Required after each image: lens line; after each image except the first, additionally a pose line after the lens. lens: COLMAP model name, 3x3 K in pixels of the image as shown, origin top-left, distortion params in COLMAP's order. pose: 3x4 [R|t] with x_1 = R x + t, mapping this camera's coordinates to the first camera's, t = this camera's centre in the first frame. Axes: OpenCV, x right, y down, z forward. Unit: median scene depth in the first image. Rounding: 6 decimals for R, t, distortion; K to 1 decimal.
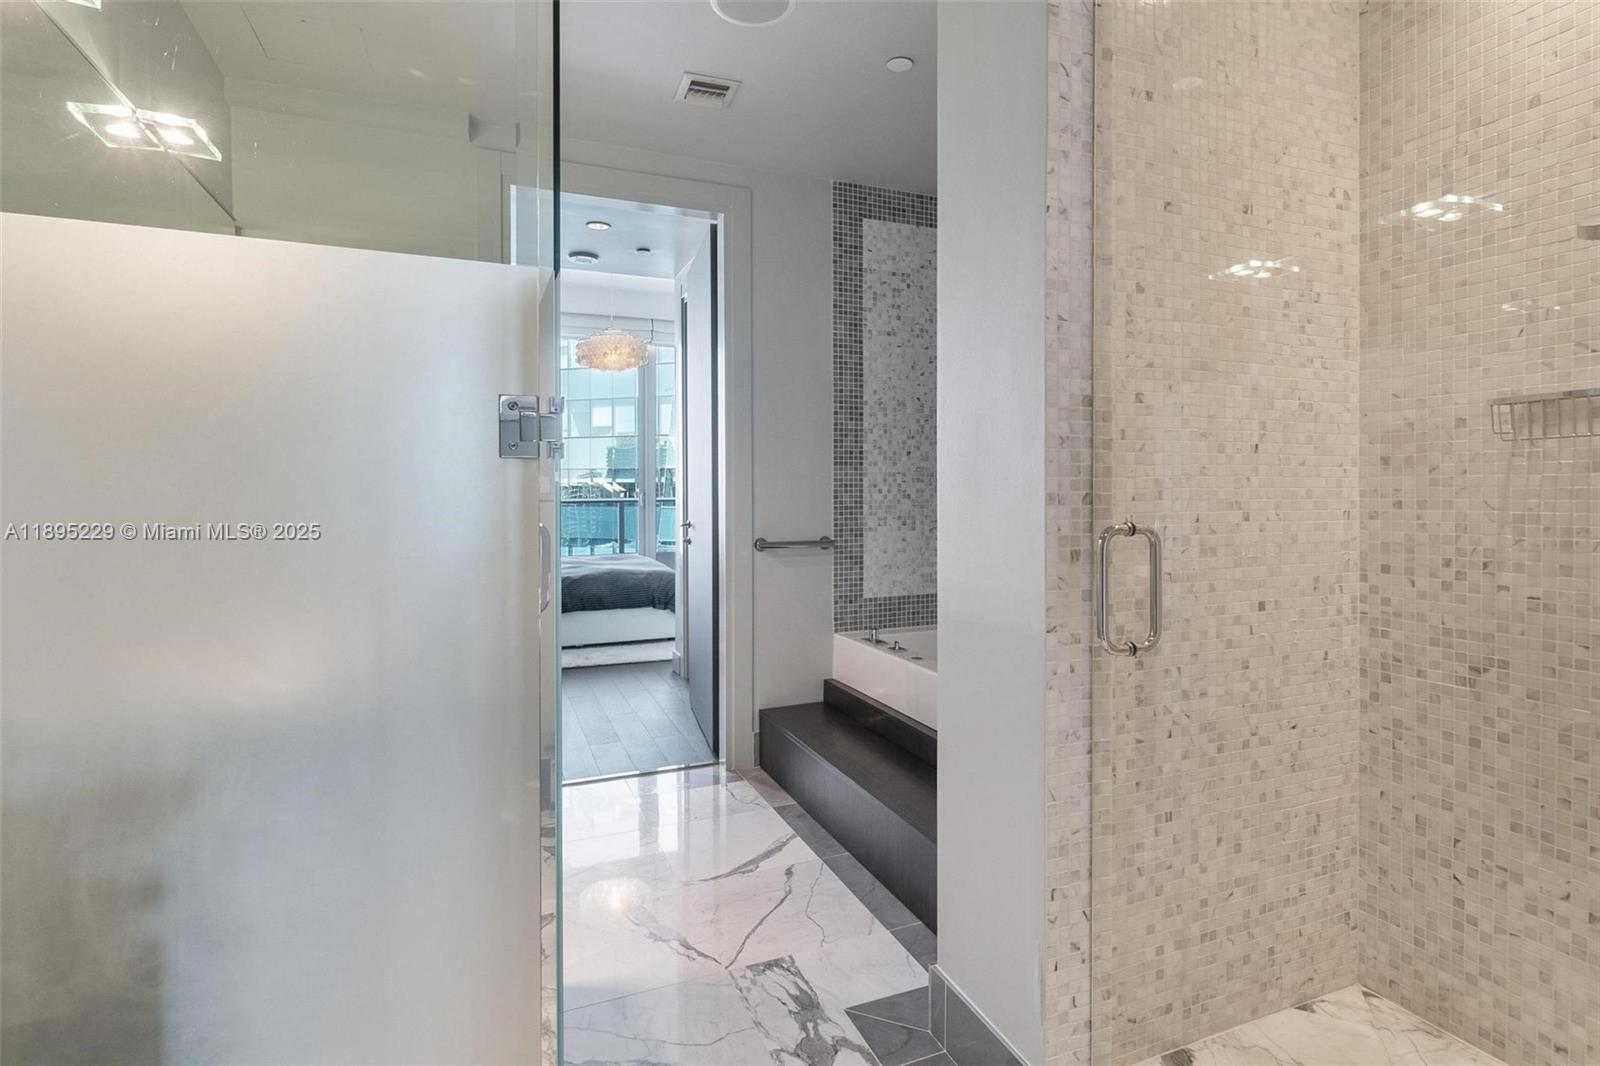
lens RADIAL K [[822.9, 0, 811.0], [0, 822.9, 498.7], [0, 0, 1]] dist [0.002271, 0.000074]
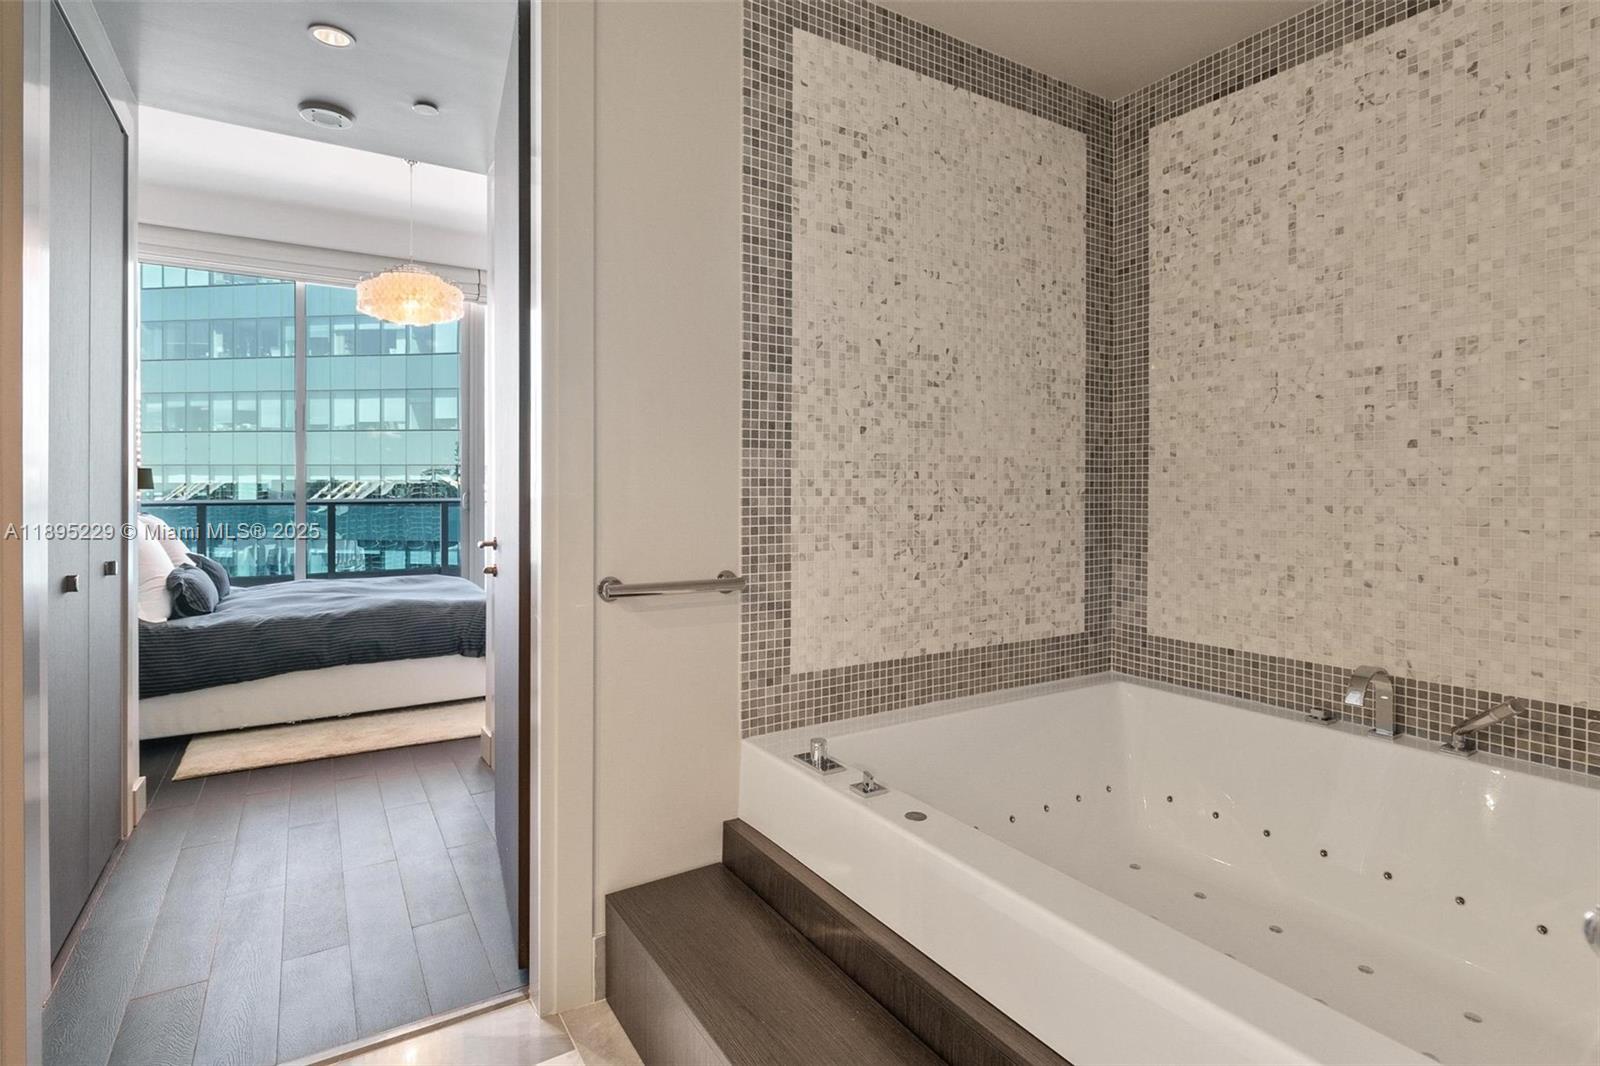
lens RADIAL K [[822.9, 0, 811.0], [0, 822.9, 498.7], [0, 0, 1]] dist [0.002271, 0.000074]
pose [[0.986928, 0.005434, 0.161068, -0.017067], [-0.005379, 0.999985, -0.000779, -0.004036], [-0.161070, -0.000098, 0.986943, 0.418909]]
